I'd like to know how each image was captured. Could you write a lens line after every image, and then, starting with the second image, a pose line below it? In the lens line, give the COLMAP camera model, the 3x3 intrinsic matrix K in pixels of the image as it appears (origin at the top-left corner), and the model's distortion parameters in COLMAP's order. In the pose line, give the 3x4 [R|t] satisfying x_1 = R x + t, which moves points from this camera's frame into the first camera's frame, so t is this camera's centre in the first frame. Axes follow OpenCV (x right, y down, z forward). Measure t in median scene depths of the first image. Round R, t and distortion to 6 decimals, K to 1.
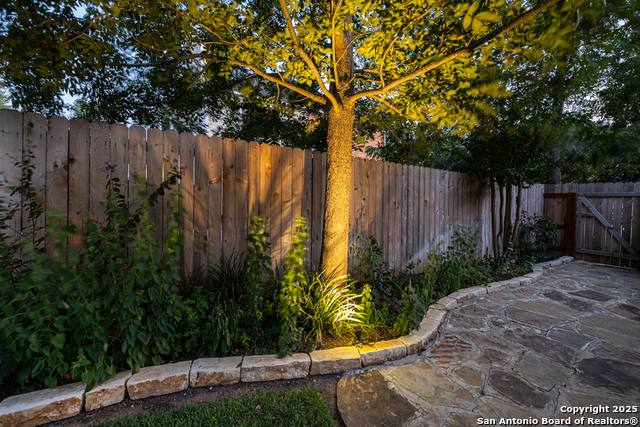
lens RADIAL K [[269.1, 0, 320.0], [0, 269.1, 213.5], [0, 0, 1]] dist [-0.000336, 0.000106]
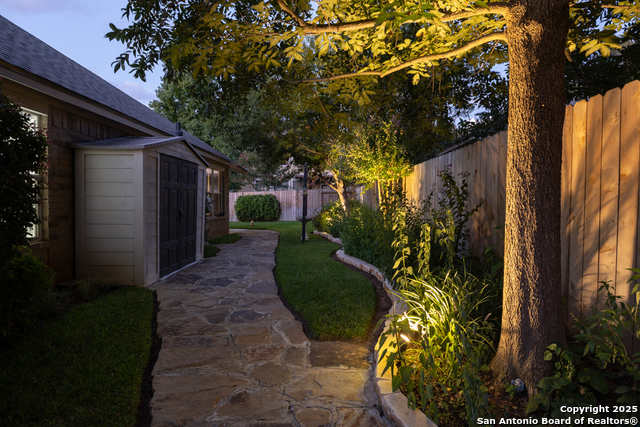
lens RADIAL K [[344.1, 0, 320.0], [0, 344.1, 213.5], [0, 0, 1]] dist [-0.001086, -0.000531]
pose [[-0.540433, 0.010429, -0.841322, 1.192015], [-0.010719, 0.999757, 0.019279, -0.006289], [0.841319, 0.019437, -0.540190, 1.336597]]
